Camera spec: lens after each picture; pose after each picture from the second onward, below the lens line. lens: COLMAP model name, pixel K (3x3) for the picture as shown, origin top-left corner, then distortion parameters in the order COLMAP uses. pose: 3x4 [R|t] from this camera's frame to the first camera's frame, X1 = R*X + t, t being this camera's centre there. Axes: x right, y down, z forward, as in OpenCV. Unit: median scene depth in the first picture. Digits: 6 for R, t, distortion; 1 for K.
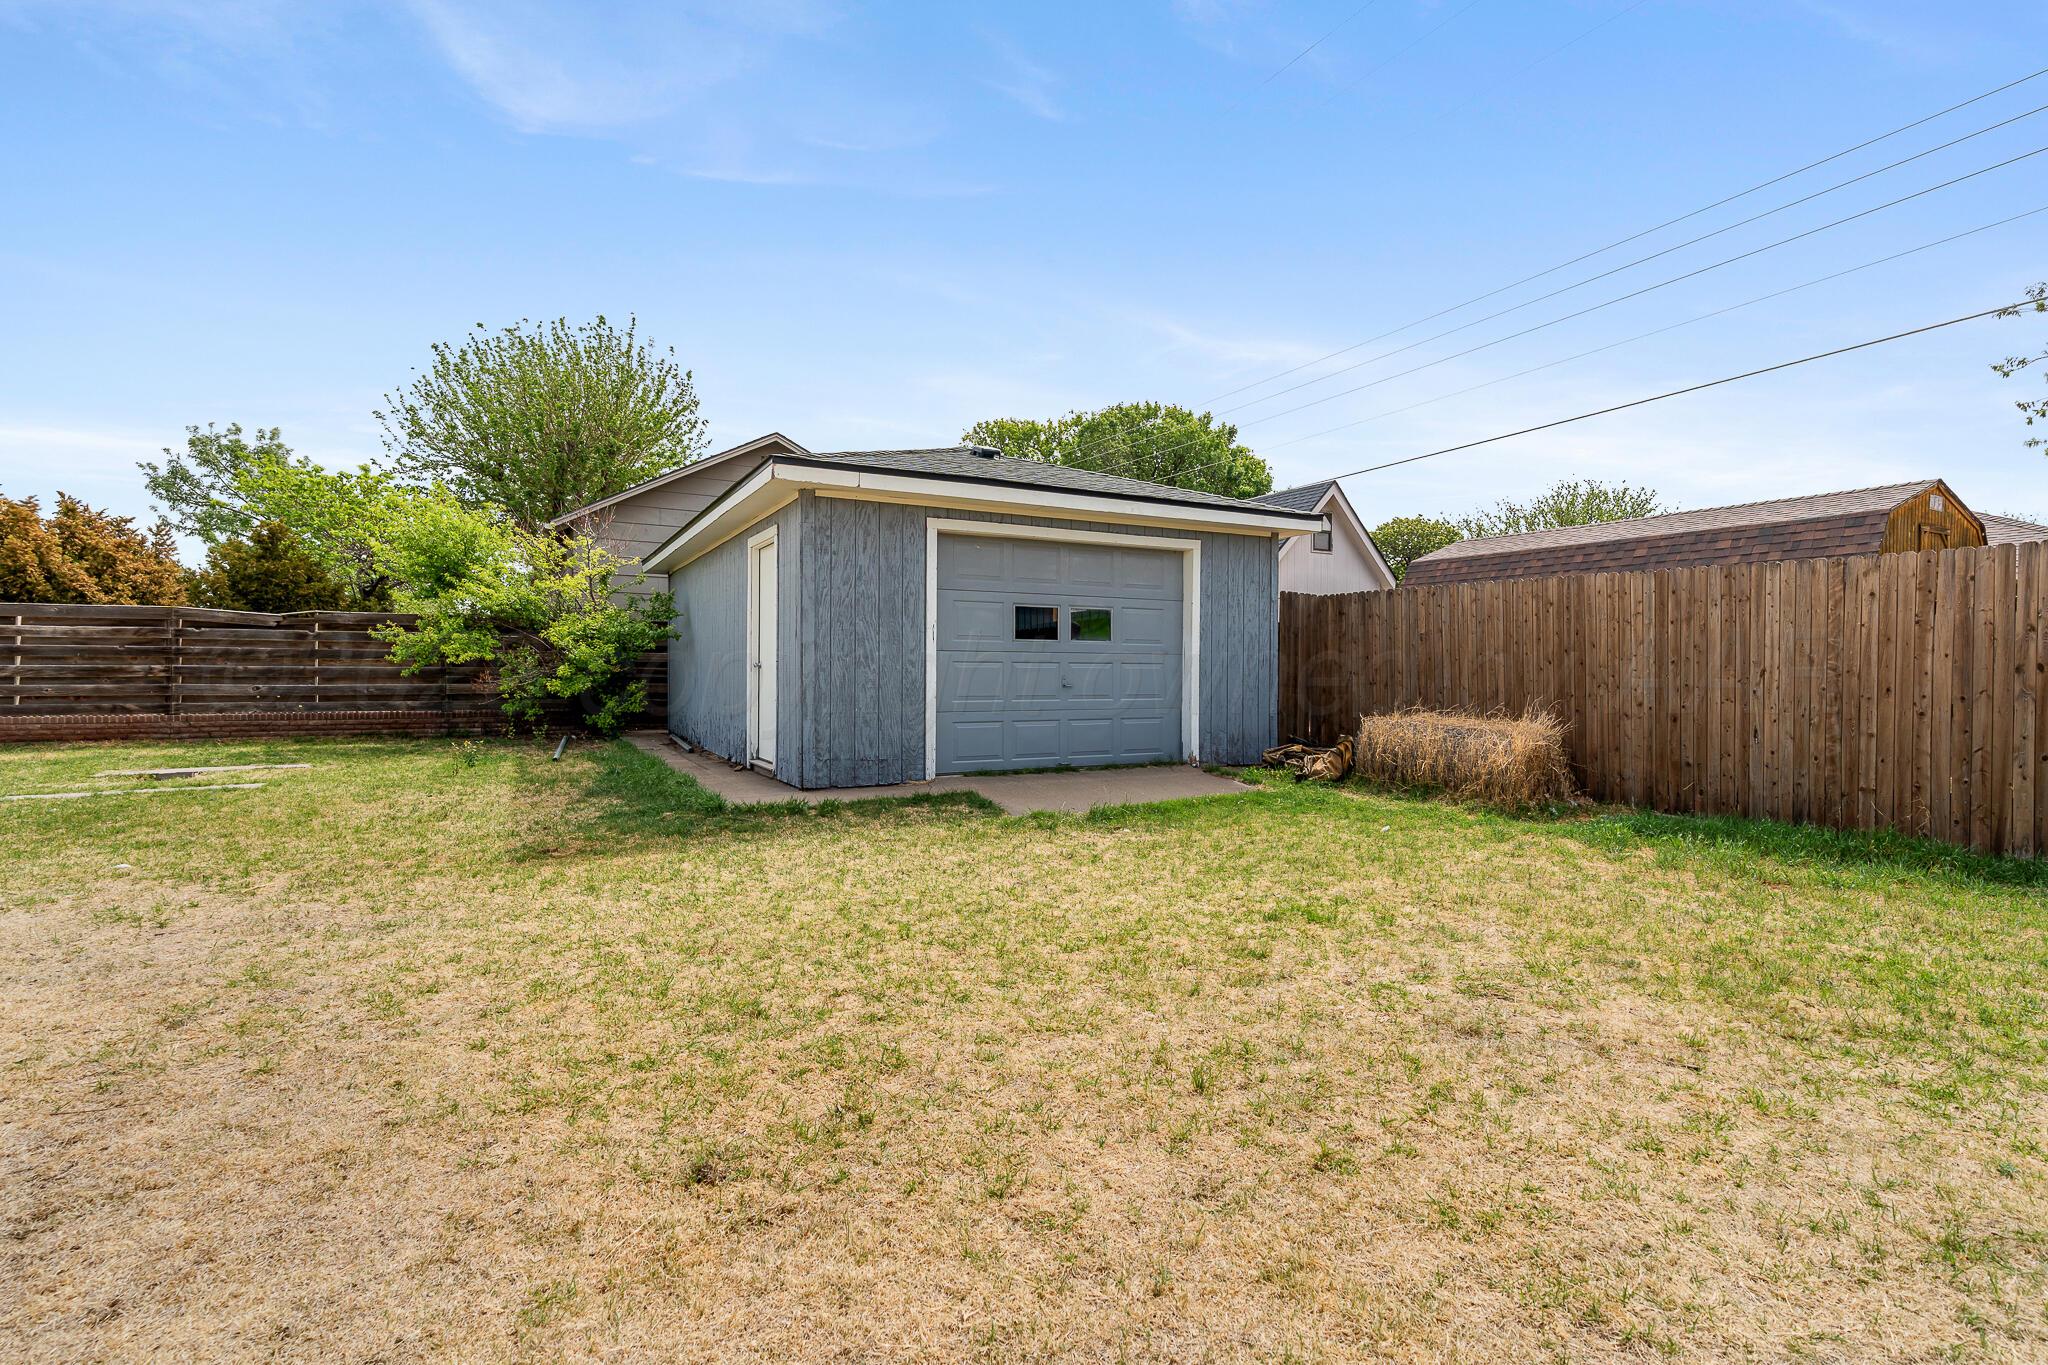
lens RADIAL K [[933.0, 0, 1026.1], [0, 933.0, 667.4], [0, 0, 1]] dist [-0.003007, 0.000260]
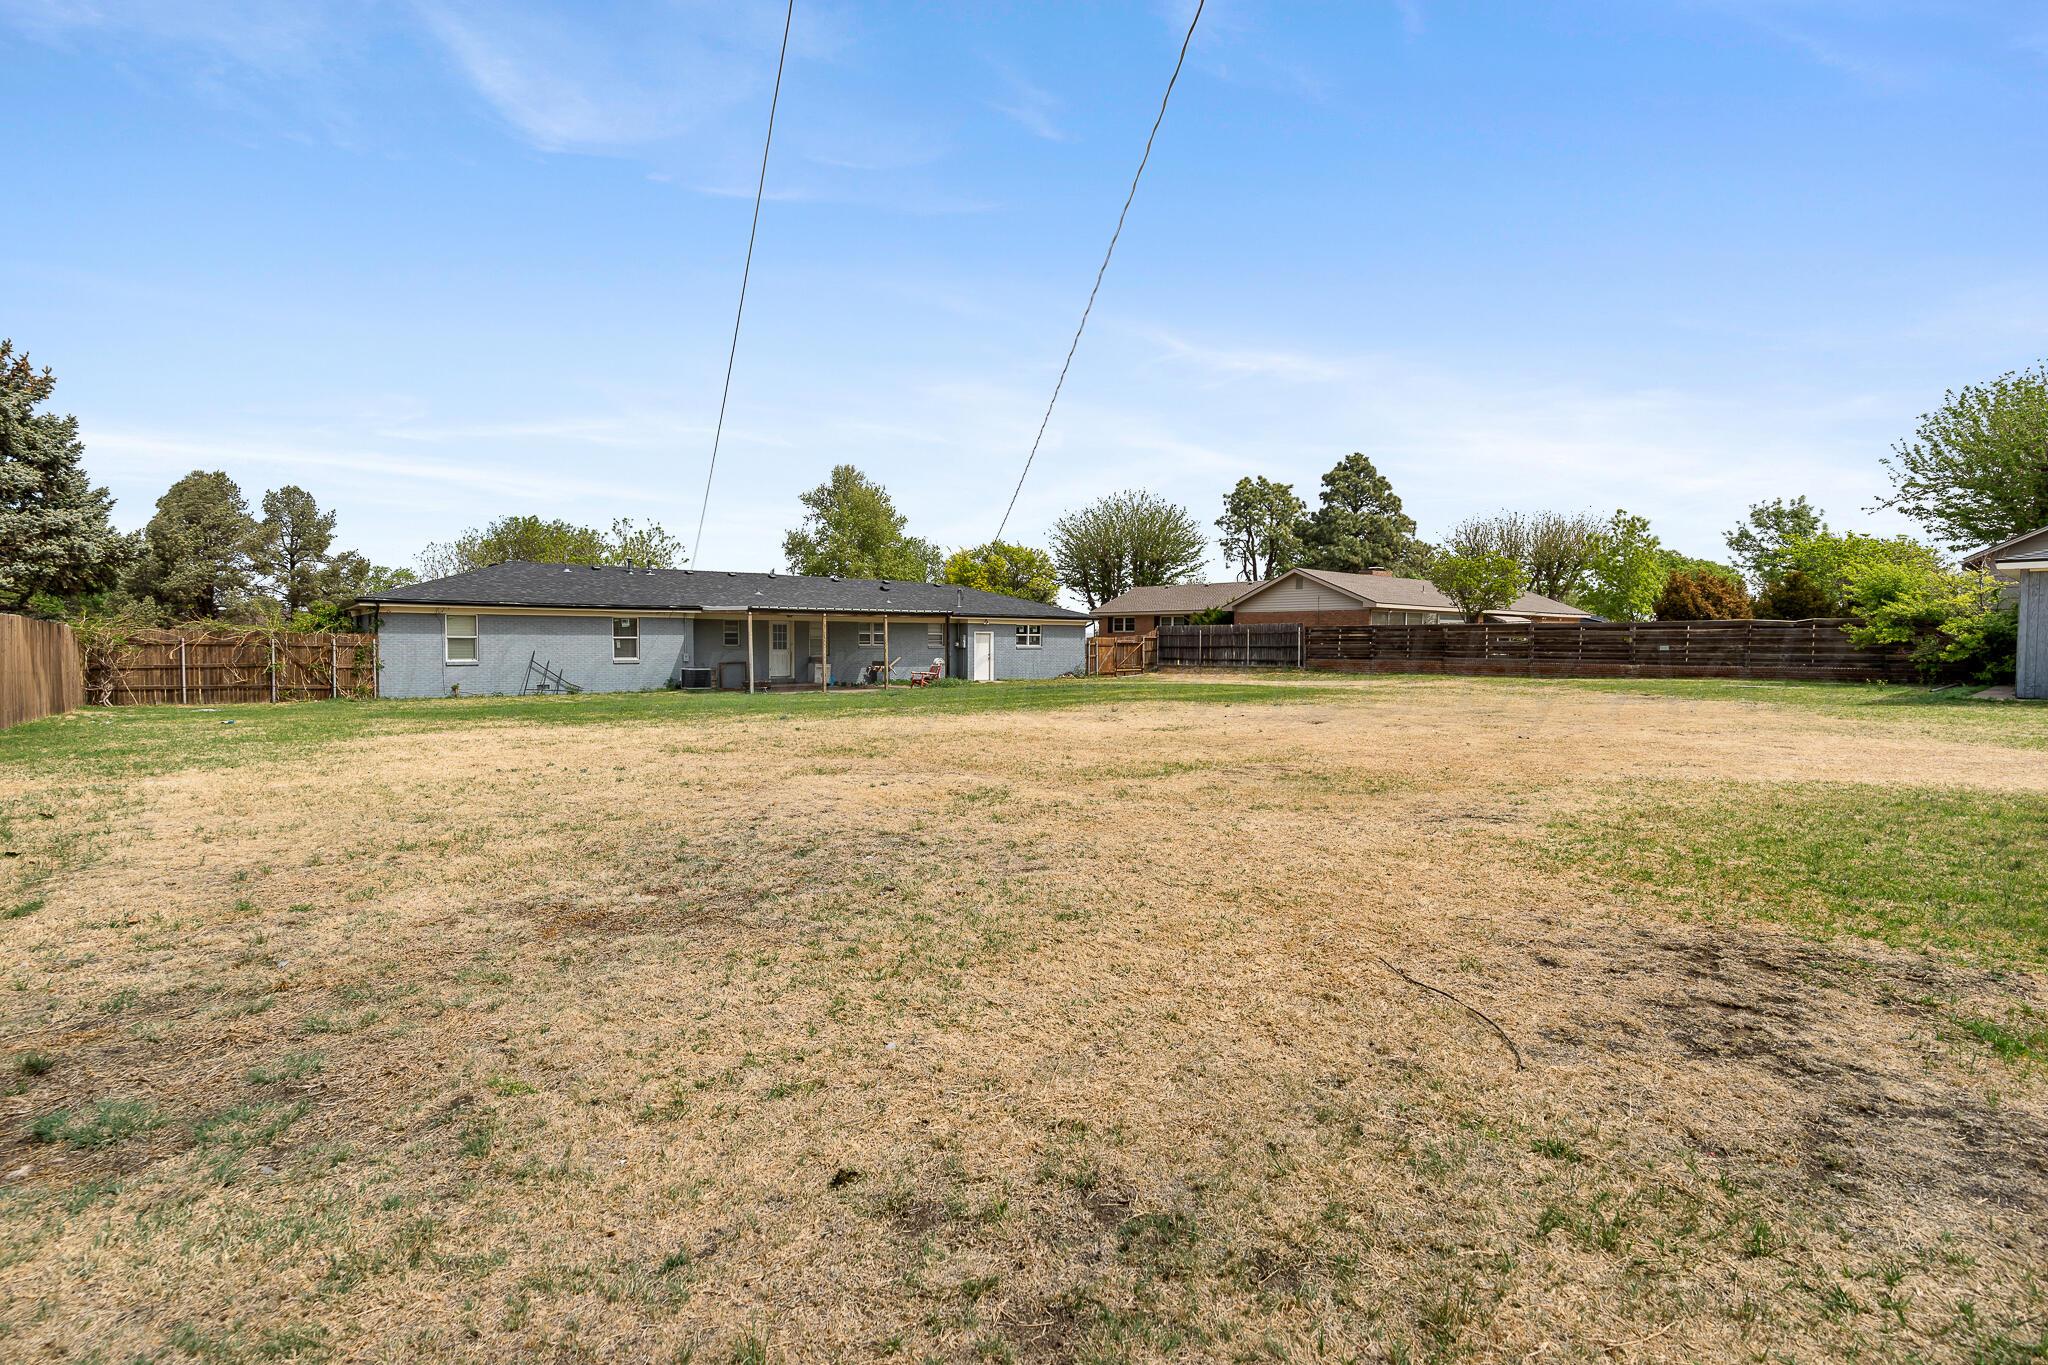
lens RADIAL K [[933.0, 0, 1026.1], [0, 933.0, 667.4], [0, 0, 1]] dist [-0.003007, 0.000260]
pose [[0.191992, 0.026999, -0.981025, 0.585418], [-0.015931, 0.999576, 0.024392, 0.014637], [0.981267, 0.010945, 0.192341, -0.697606]]
